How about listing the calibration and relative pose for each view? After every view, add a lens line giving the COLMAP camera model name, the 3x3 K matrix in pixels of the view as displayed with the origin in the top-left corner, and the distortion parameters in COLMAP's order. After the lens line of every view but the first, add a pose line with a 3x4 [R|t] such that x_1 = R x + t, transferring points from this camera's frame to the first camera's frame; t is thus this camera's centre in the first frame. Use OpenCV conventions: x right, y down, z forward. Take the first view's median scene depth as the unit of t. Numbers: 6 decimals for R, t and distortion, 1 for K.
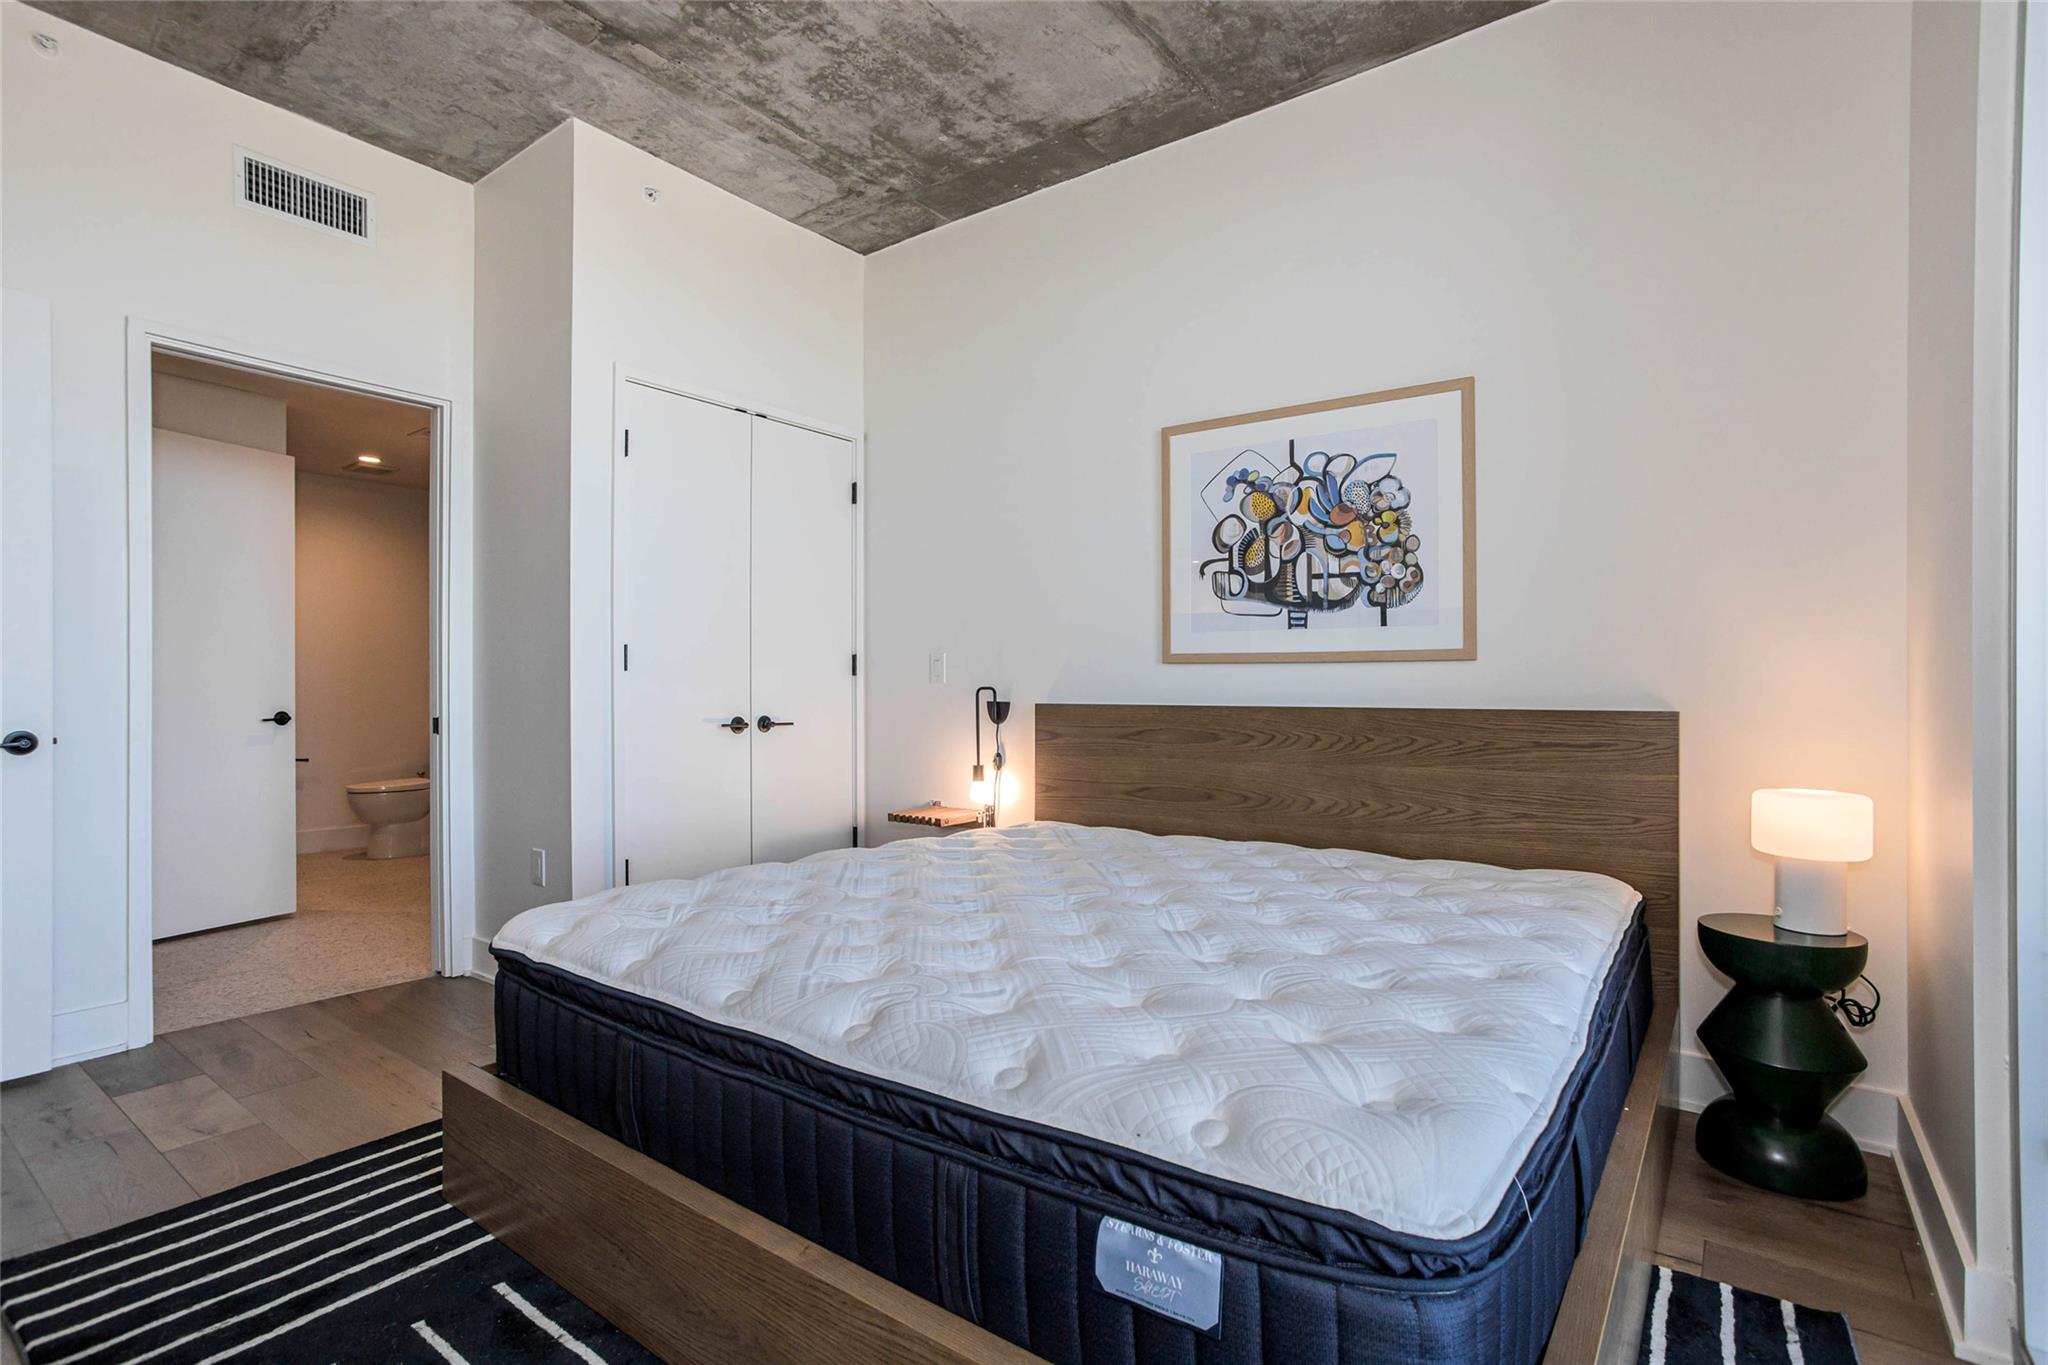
lens RADIAL K [[1010.1, 0, 1012.9], [0, 1010.1, 660.7], [0, 0, 1]] dist [-0.016263, 0.004465]
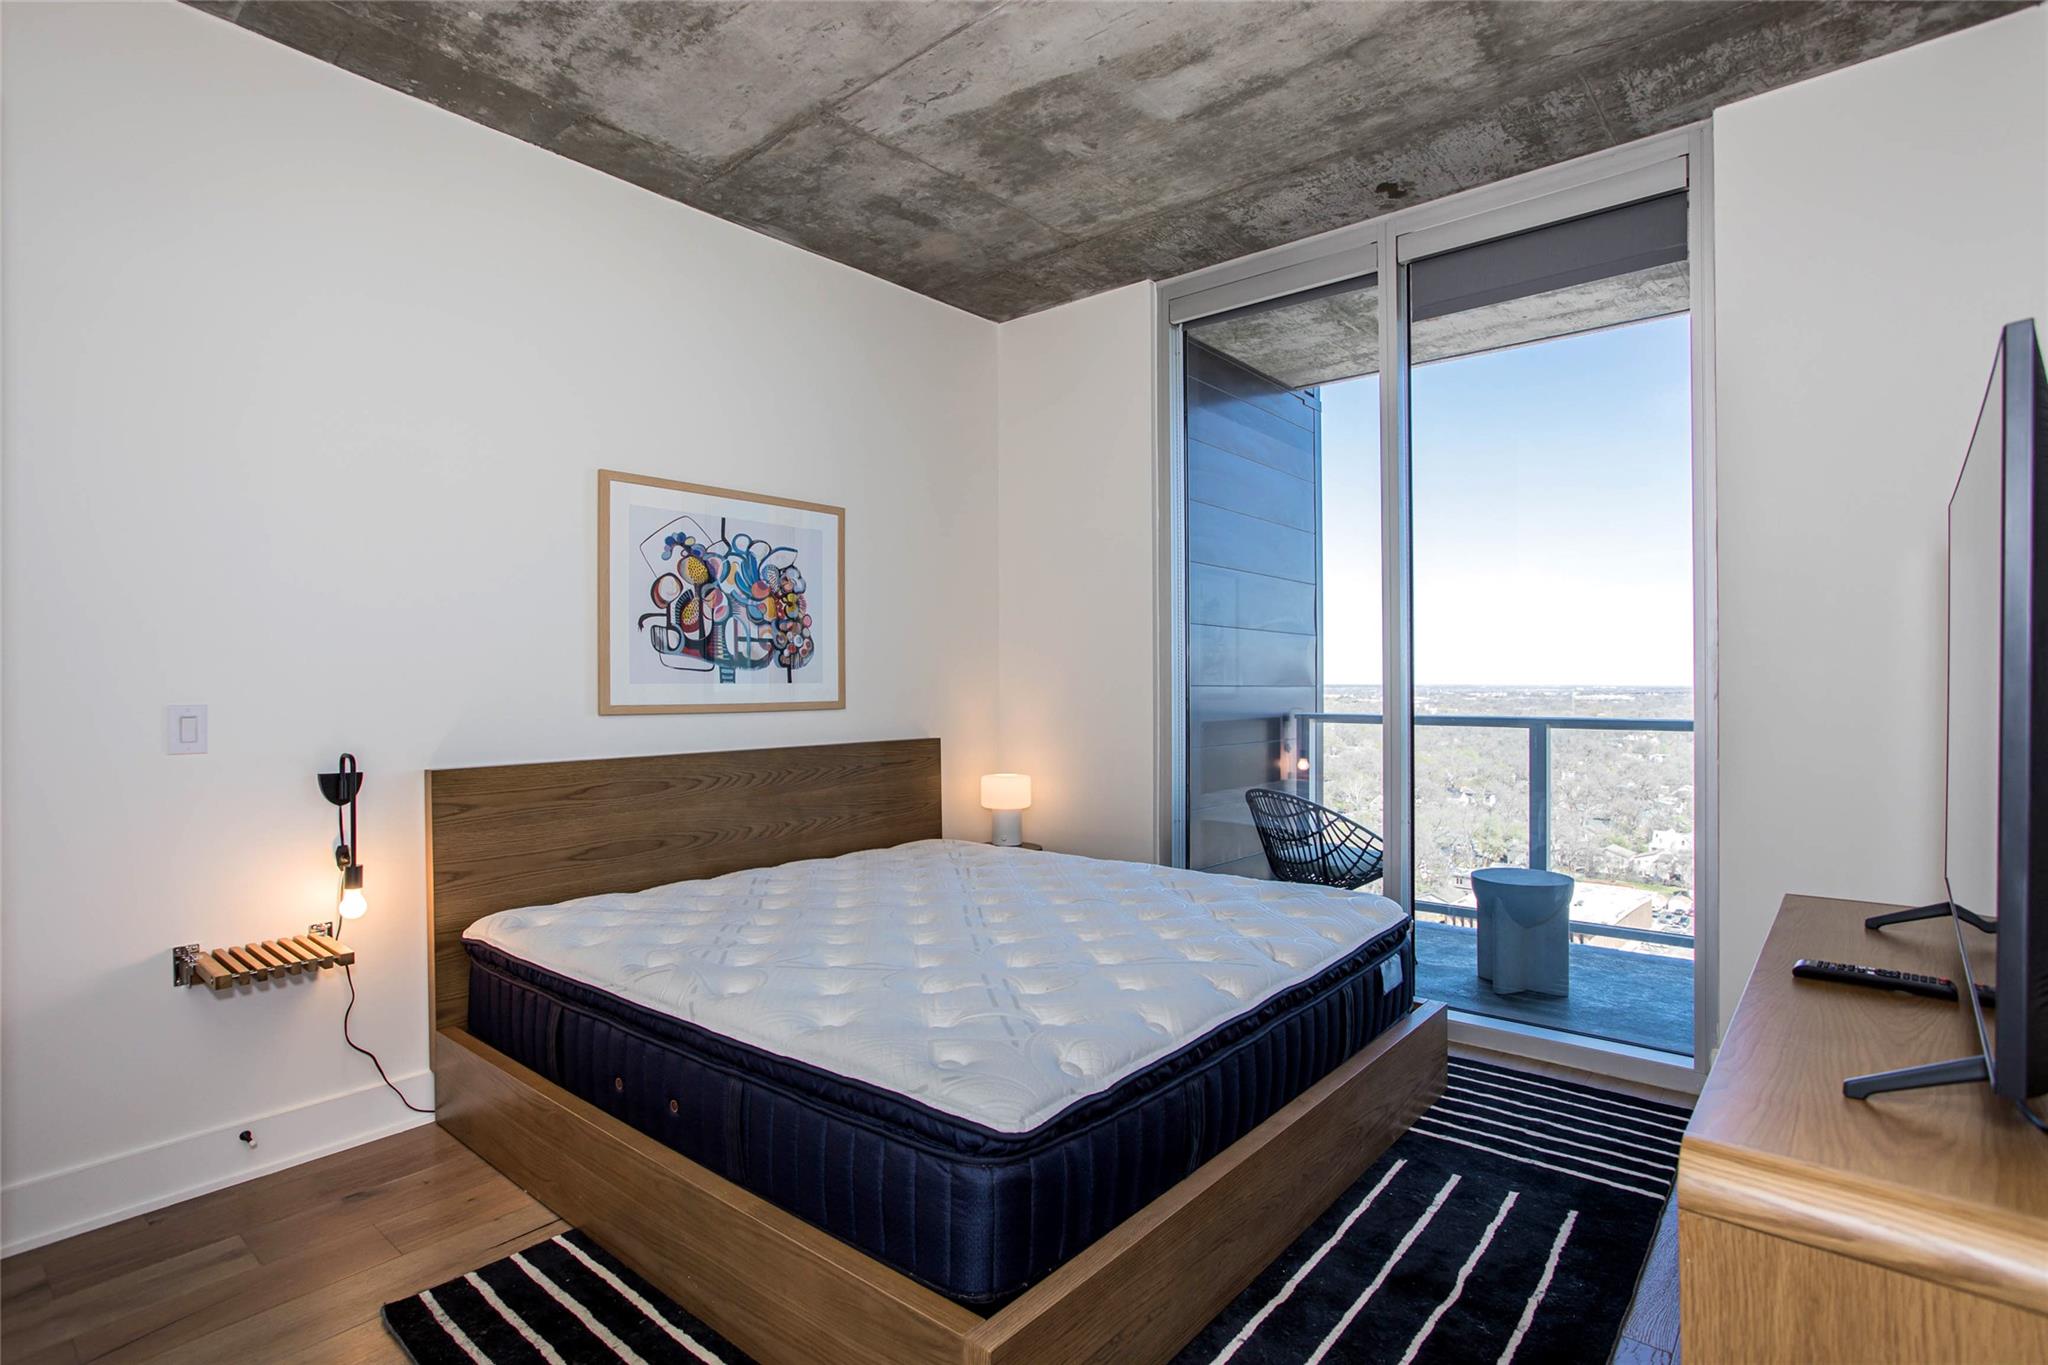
lens RADIAL K [[1010.1, 0, 1034.2], [0, 1010.1, 693.5], [0, 0, 1]] dist [-0.016263, 0.004465]
pose [[0.059746, -0.003859, 0.998206, -0.846234], [-0.004691, 0.999980, 0.004147, -0.026254], [-0.998203, -0.004930, 0.059726, 0.581543]]
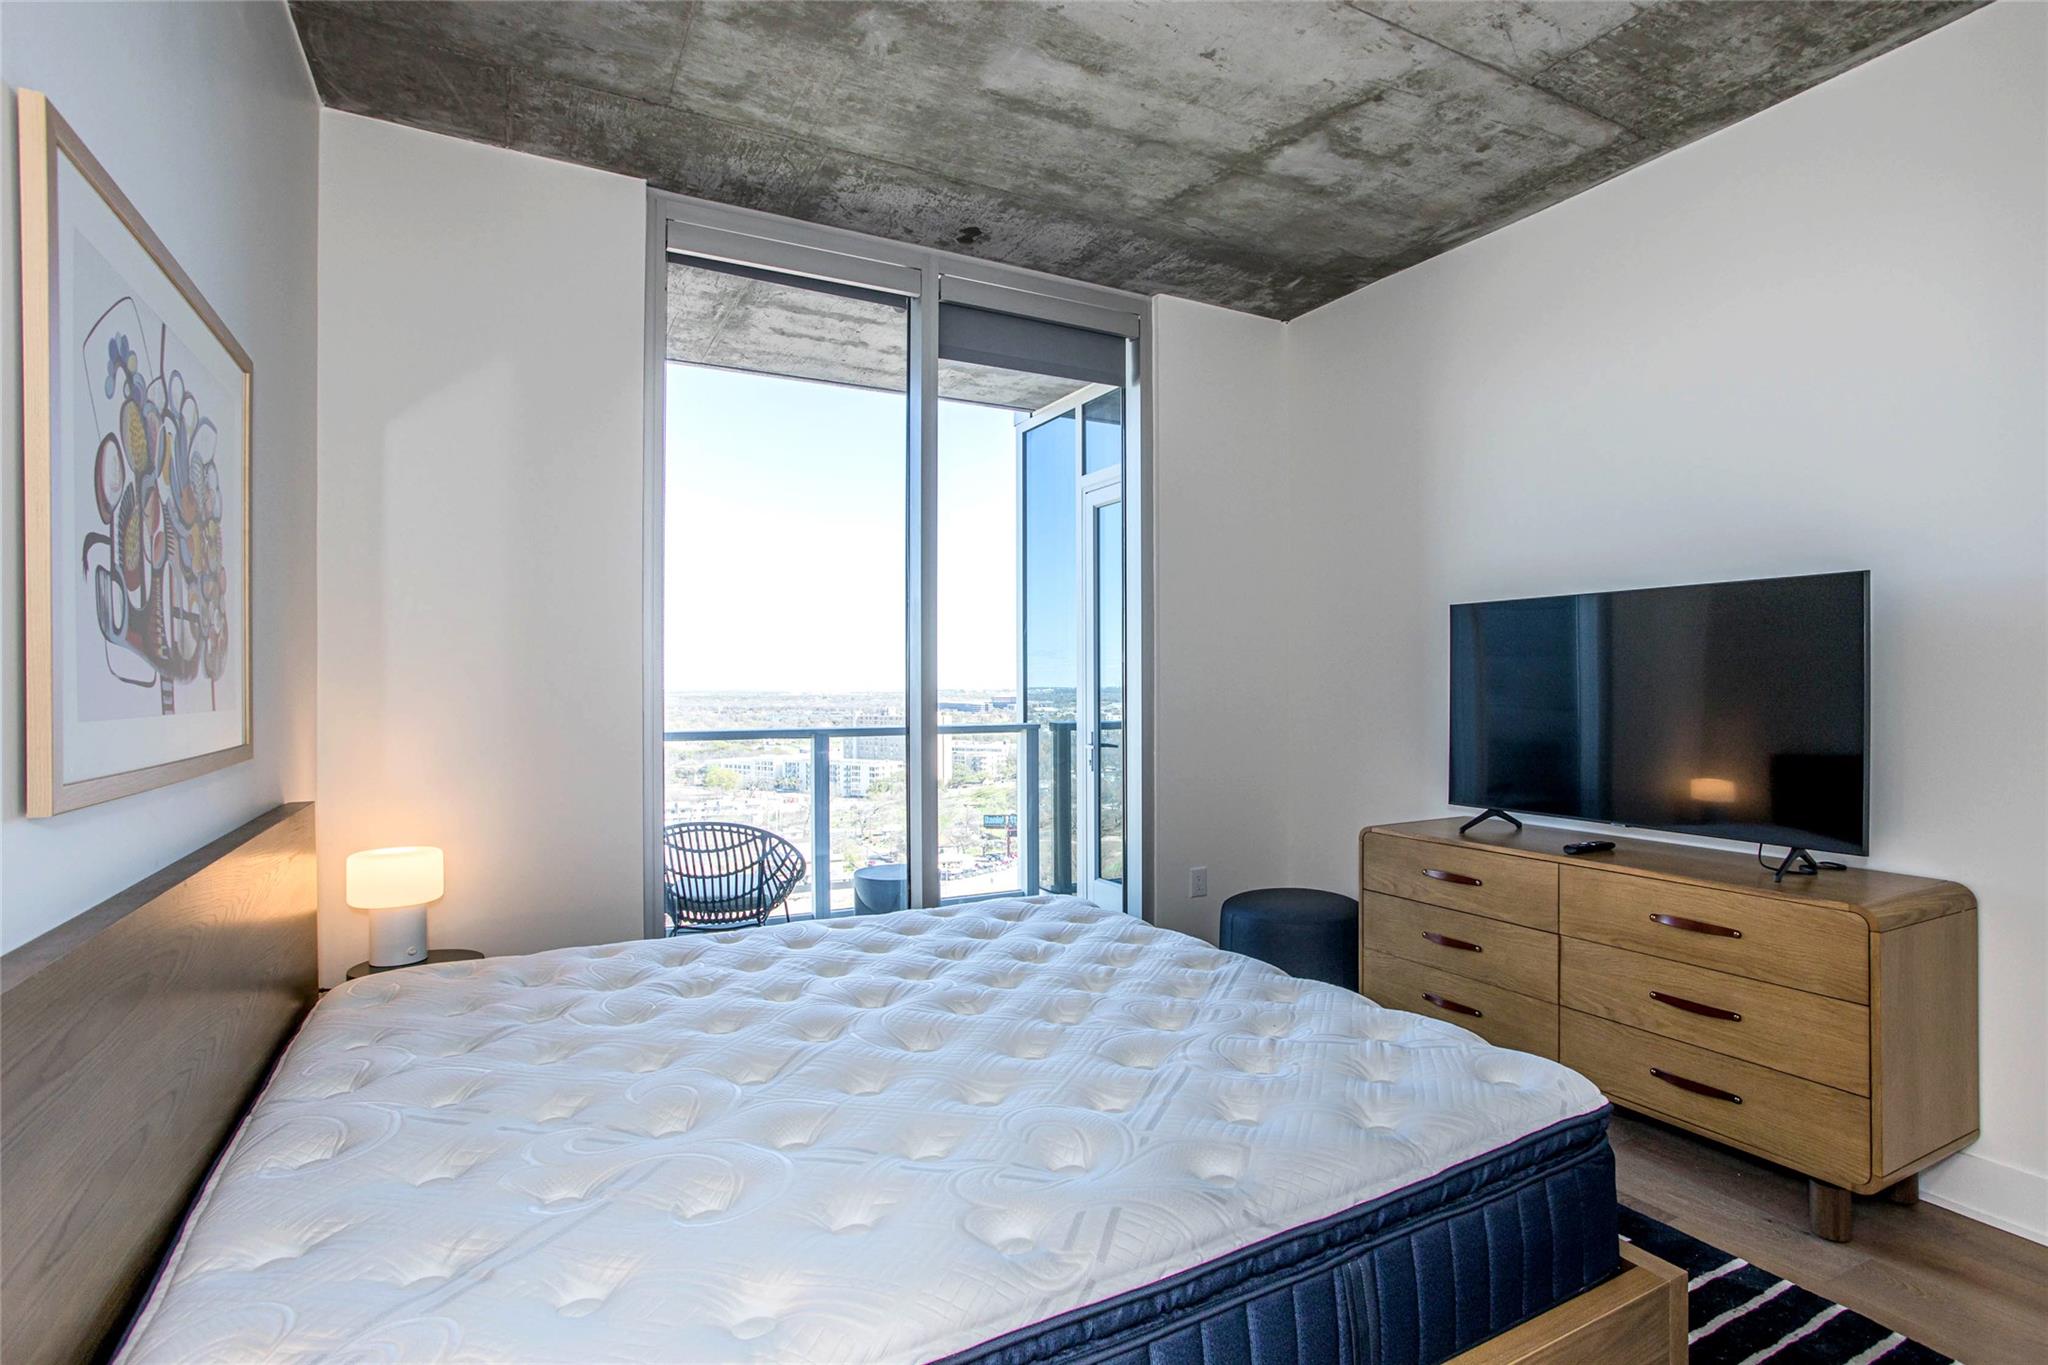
lens RADIAL K [[1010.1, 0, 1036.9], [0, 1010.1, 685.7], [0, 0, 1]] dist [-0.016263, 0.004465]
pose [[-0.907586, 0.012290, 0.419685, -0.303434], [0.009325, 0.999915, -0.009115, -0.037370], [-0.419762, -0.004359, -0.907624, 1.262973]]
